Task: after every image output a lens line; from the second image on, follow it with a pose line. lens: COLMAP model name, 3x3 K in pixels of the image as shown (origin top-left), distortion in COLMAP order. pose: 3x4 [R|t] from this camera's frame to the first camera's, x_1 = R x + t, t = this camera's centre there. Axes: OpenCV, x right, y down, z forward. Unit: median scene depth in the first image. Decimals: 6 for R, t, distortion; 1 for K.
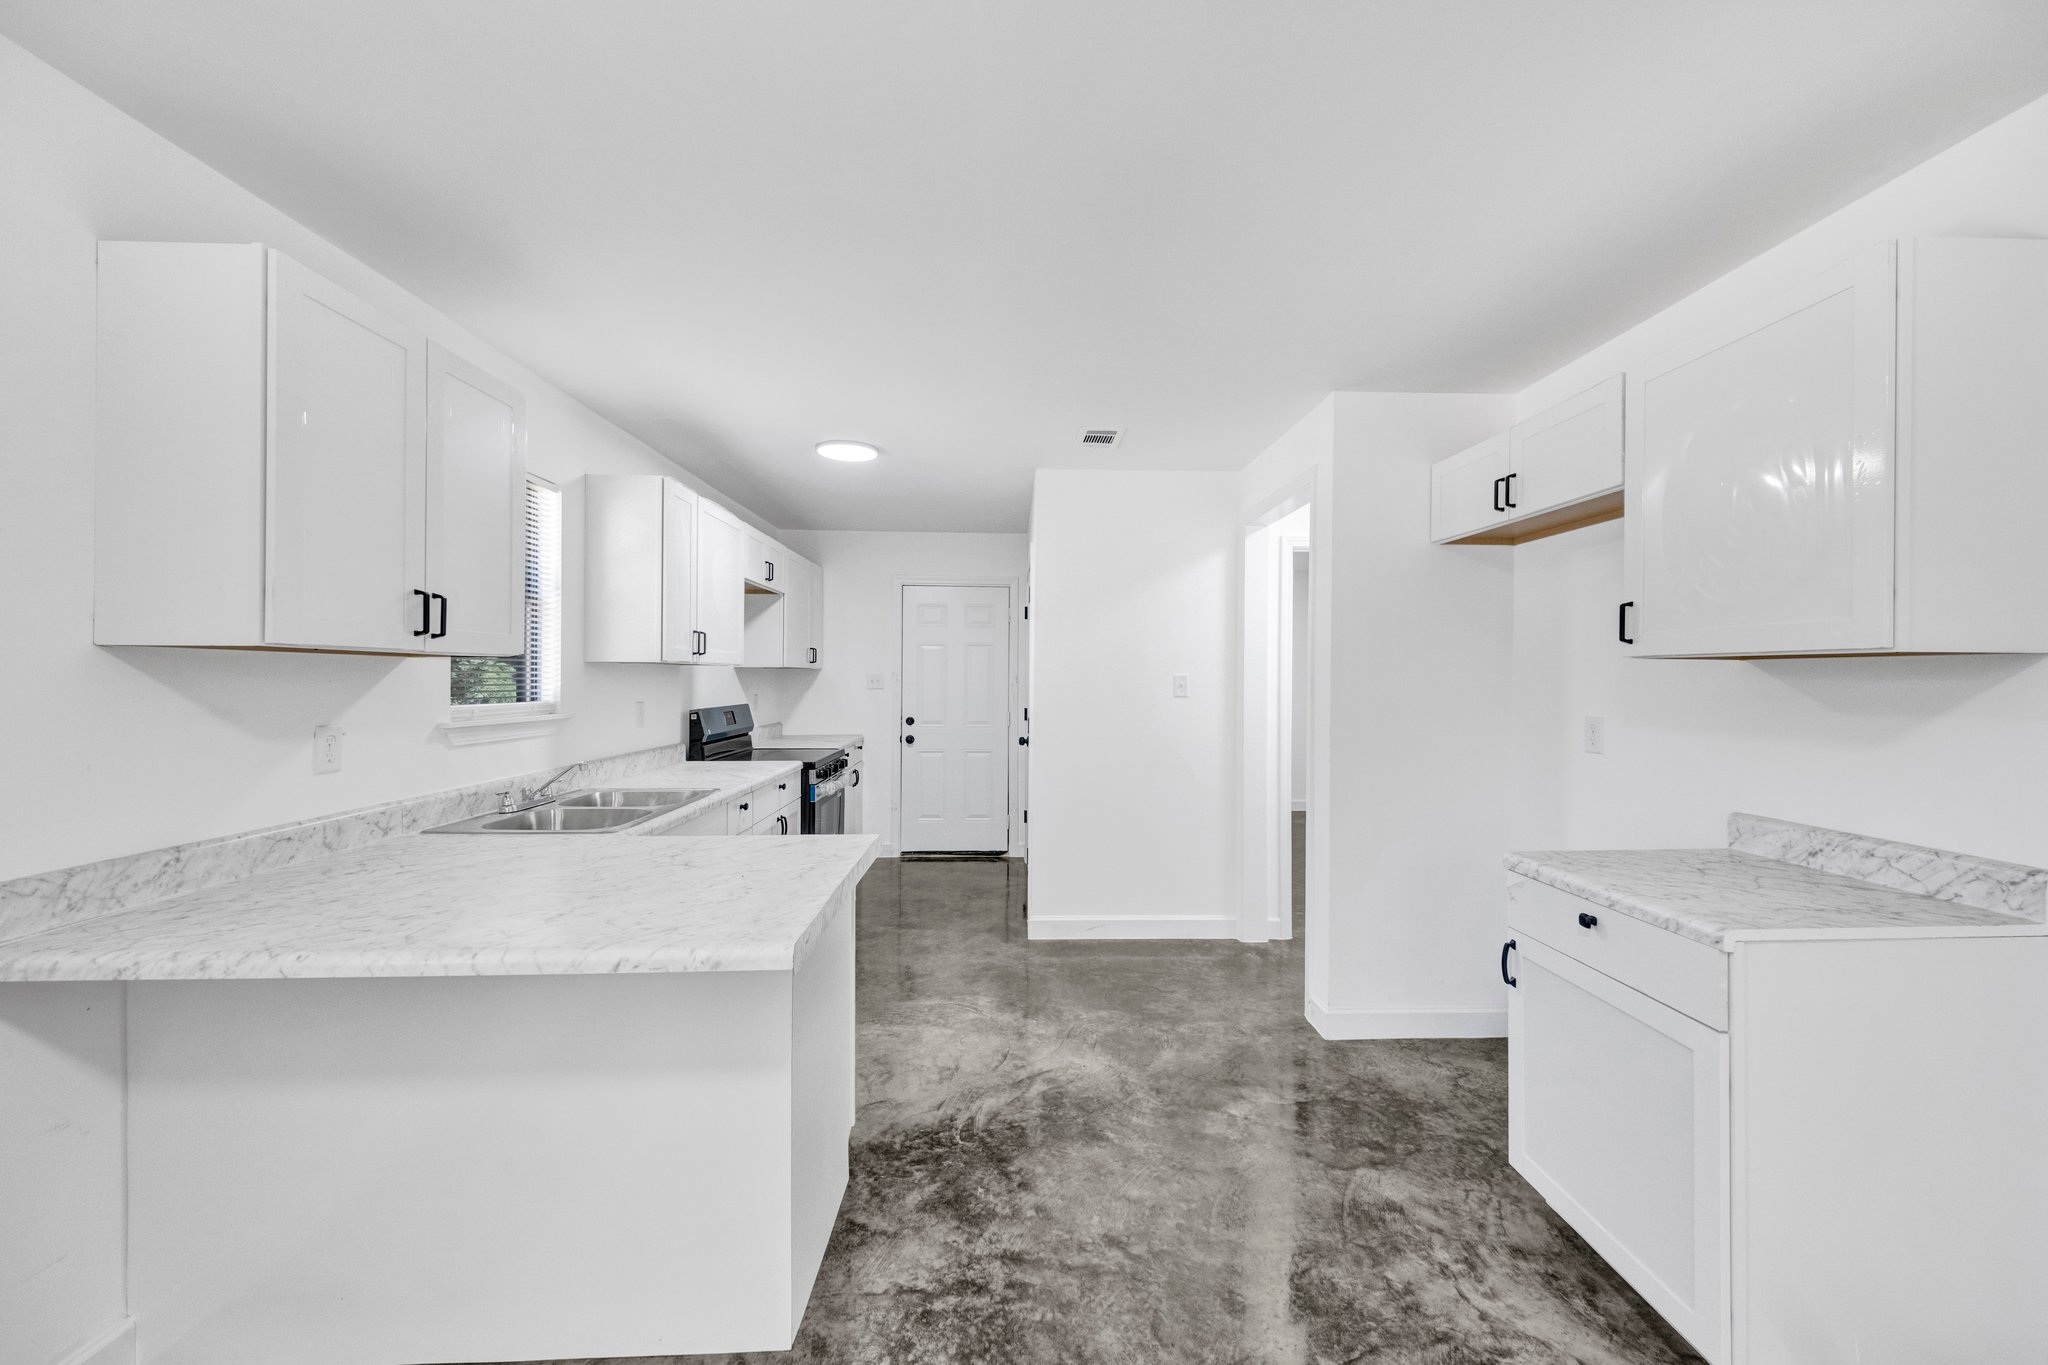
lens RADIAL K [[758.8, 0, 1030.2], [0, 758.8, 673.7], [0, 0, 1]] dist [0.015028, -0.004474]
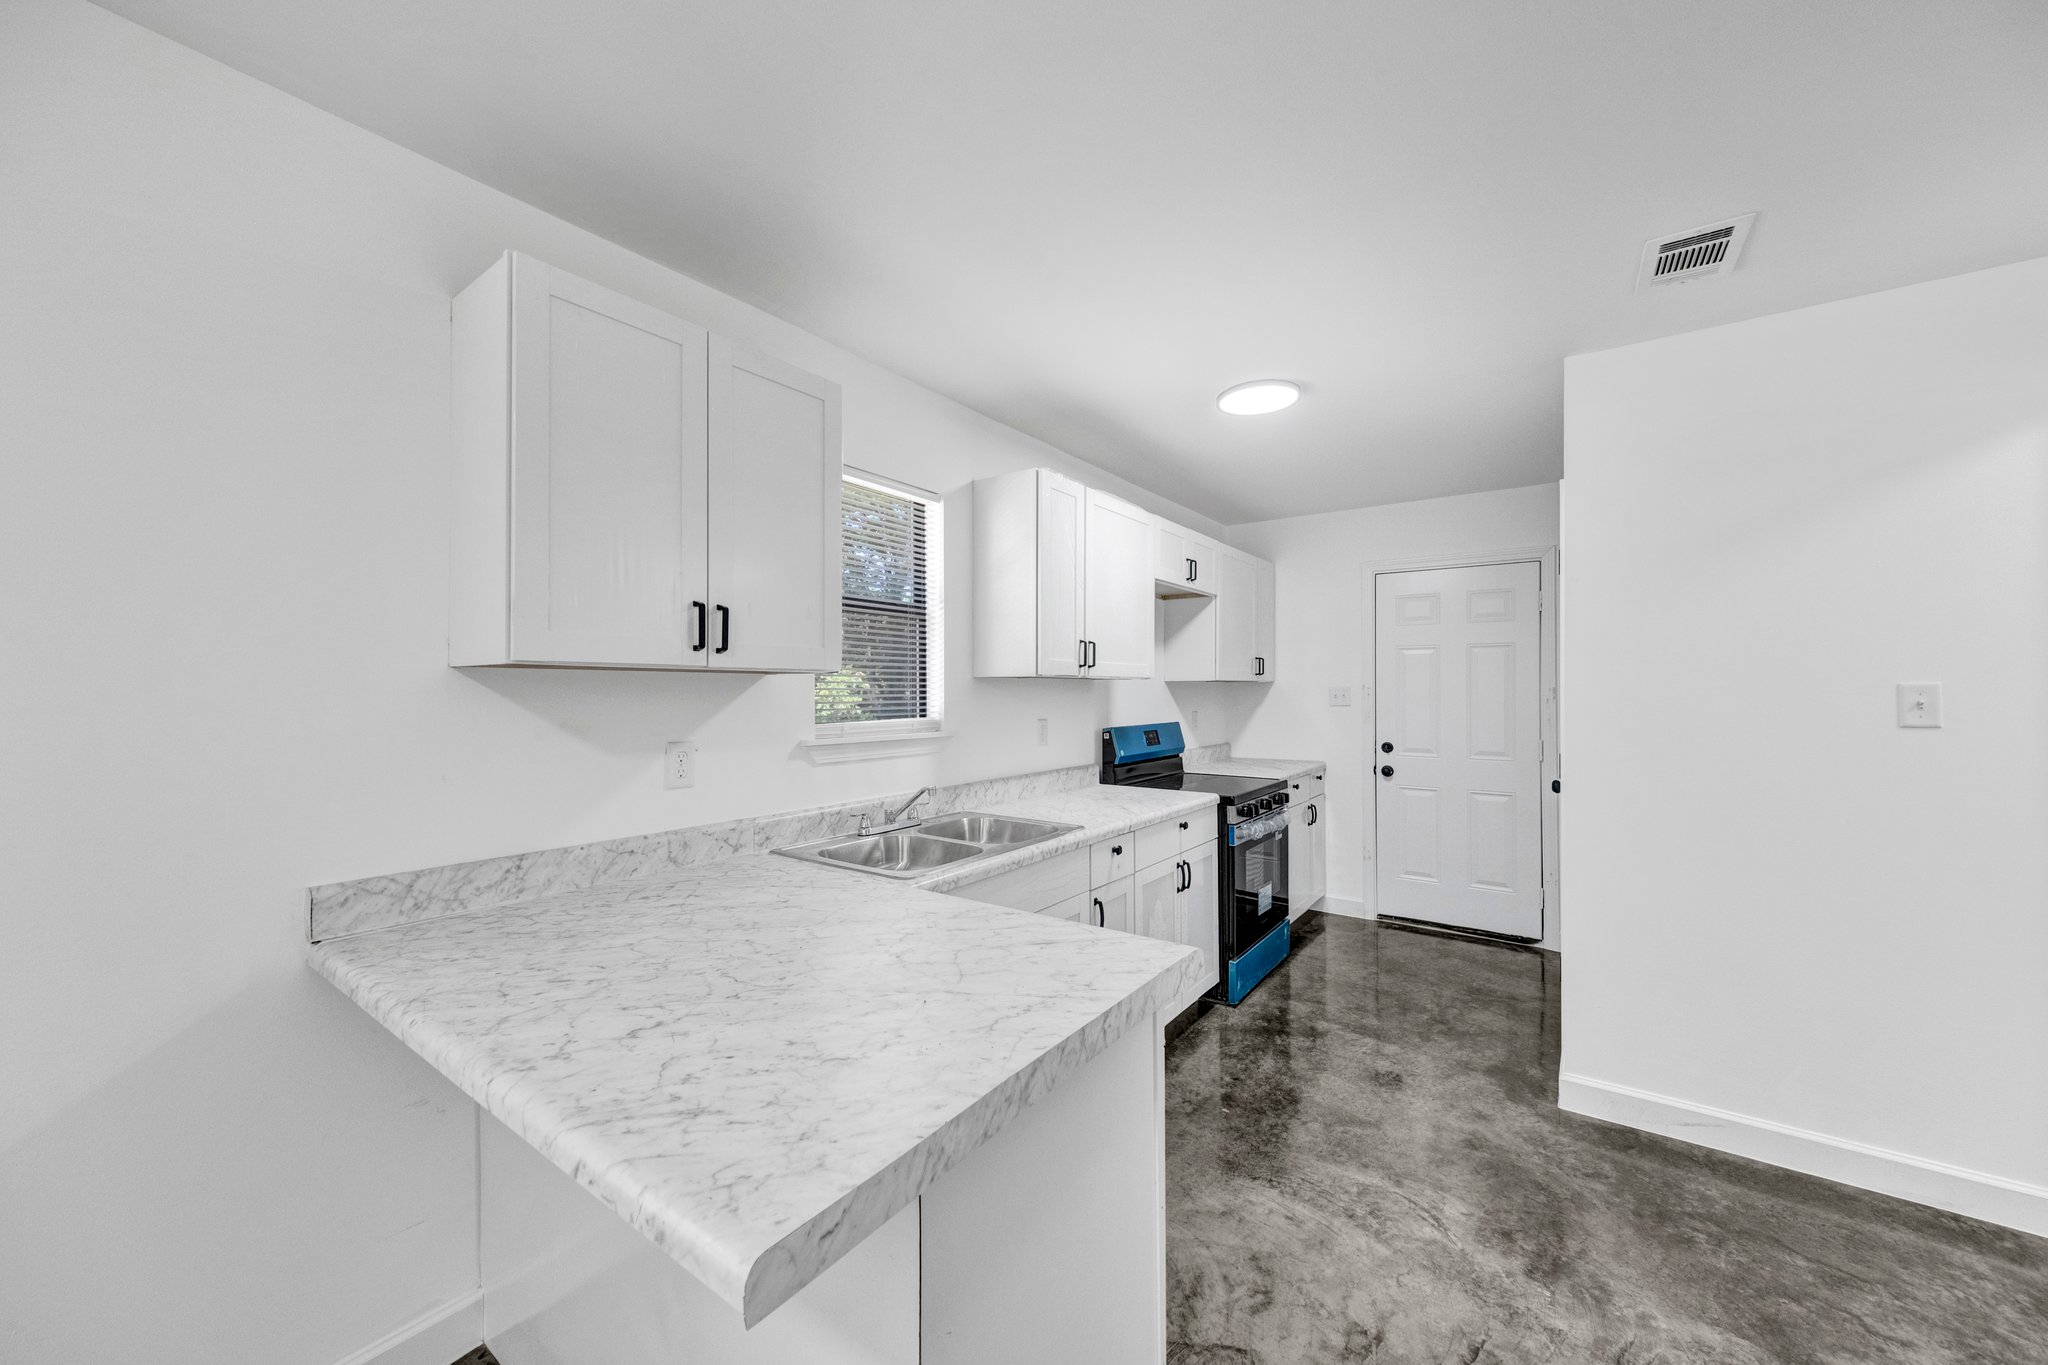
lens RADIAL K [[751.9, 0, 1035.8], [0, 751.9, 684.3], [0, 0, 1]] dist [0.015269, -0.006818]
pose [[0.793099, -0.010629, -0.609000, 0.060874], [0.007833, 0.999943, -0.007251, 0.000944], [0.609042, 0.000981, 0.793137, 0.363987]]
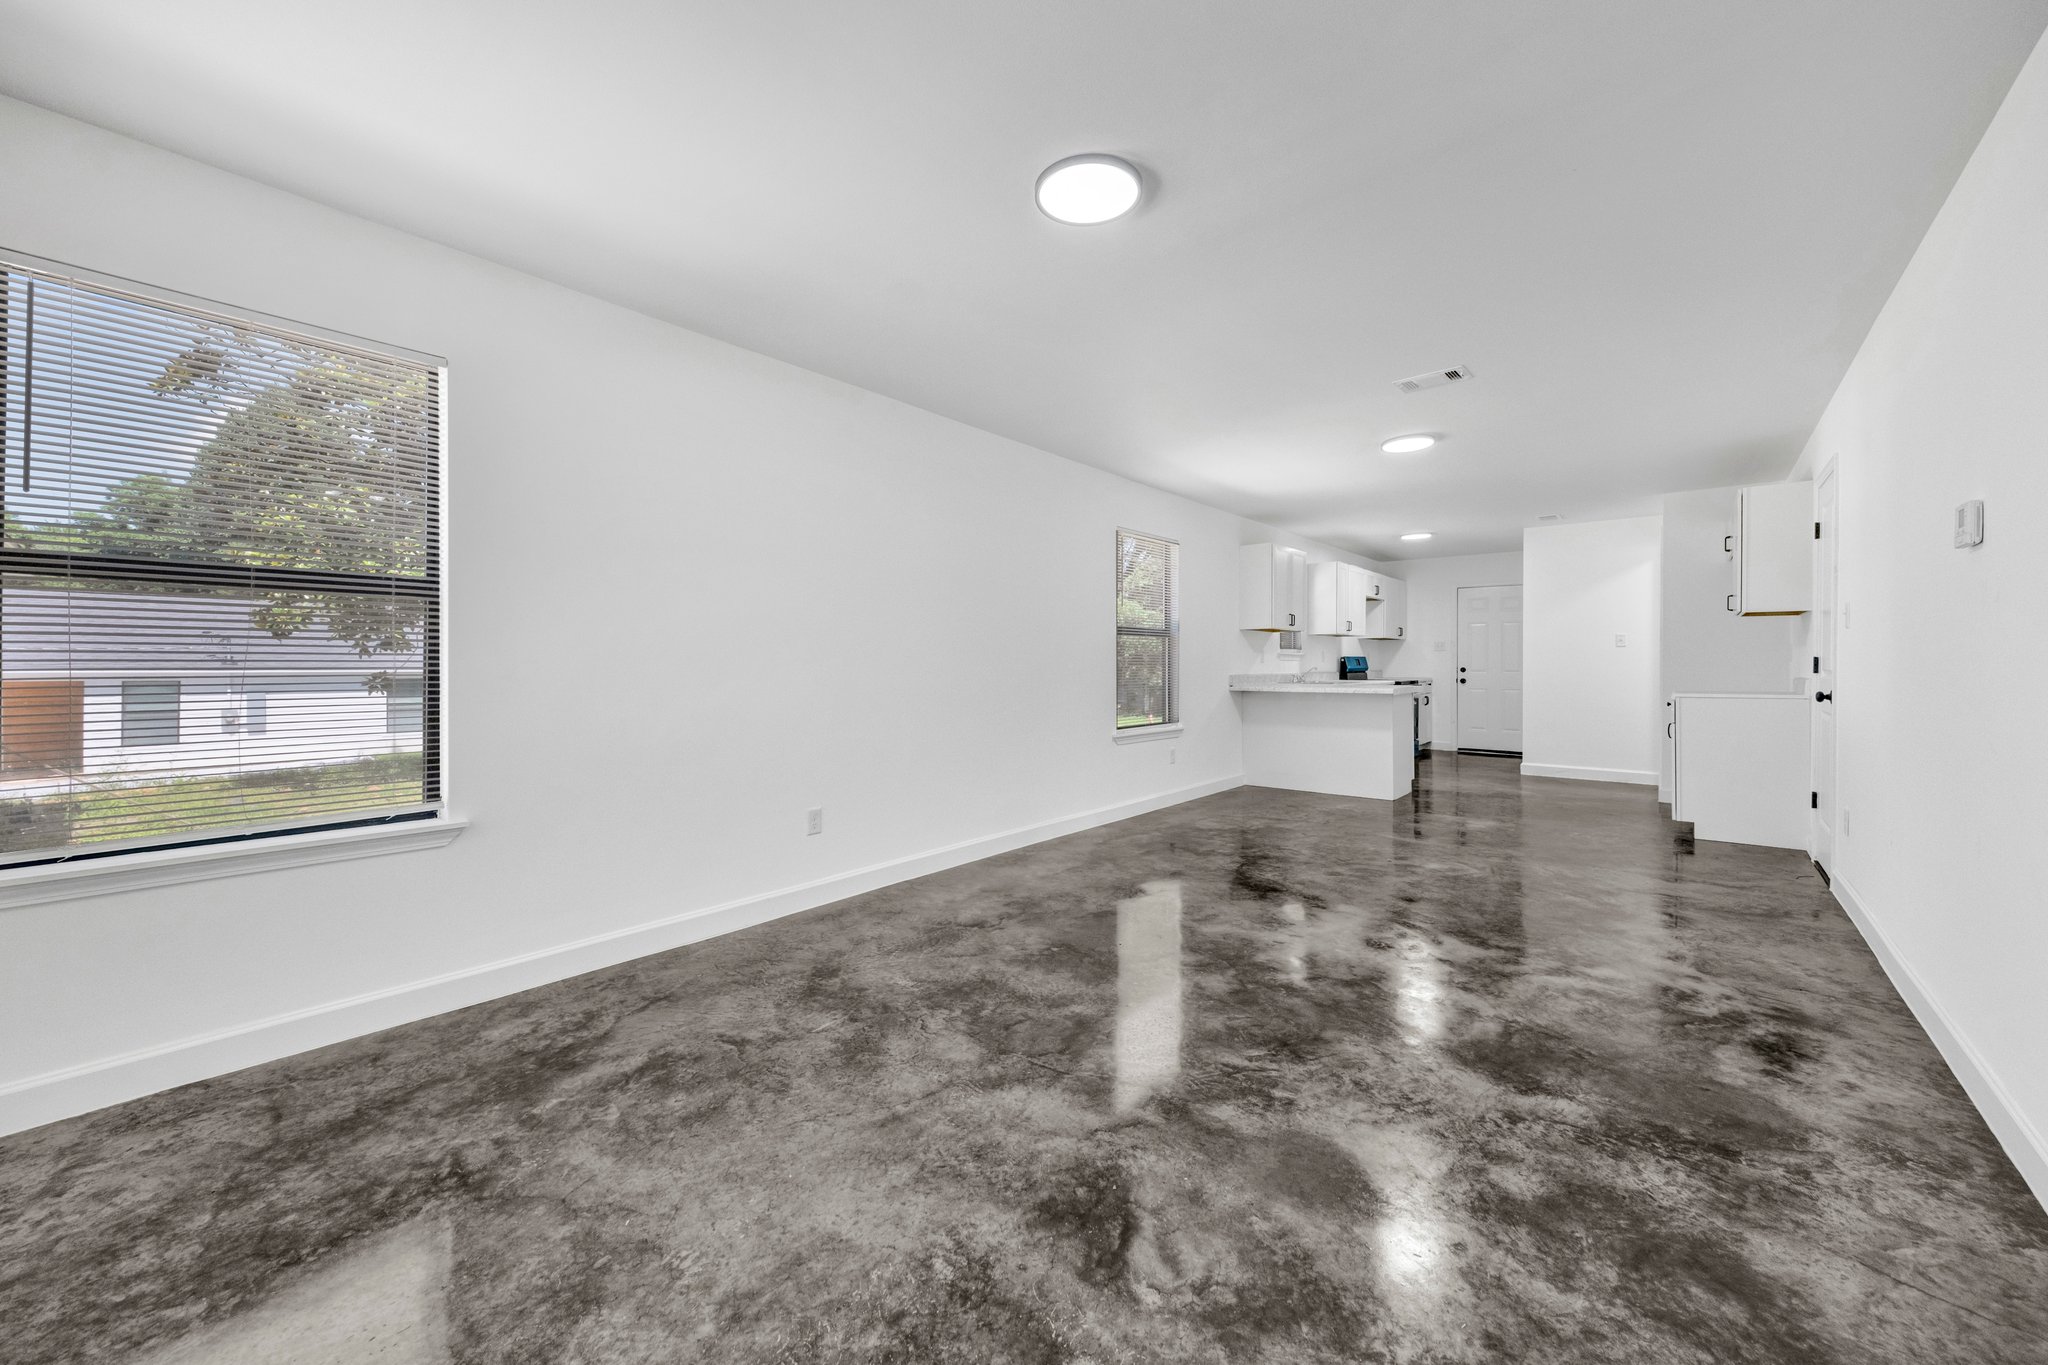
lens RADIAL K [[763.8, 0, 1040.4], [0, 763.8, 664.6], [0, 0, 1]] dist [0.018730, -0.007520]
pose [[0.749475, -0.003508, -0.662023, 0.573498], [0.005823, 0.999982, 0.001294, 0.095411], [0.662007, -0.004825, 0.749482, -1.919123]]
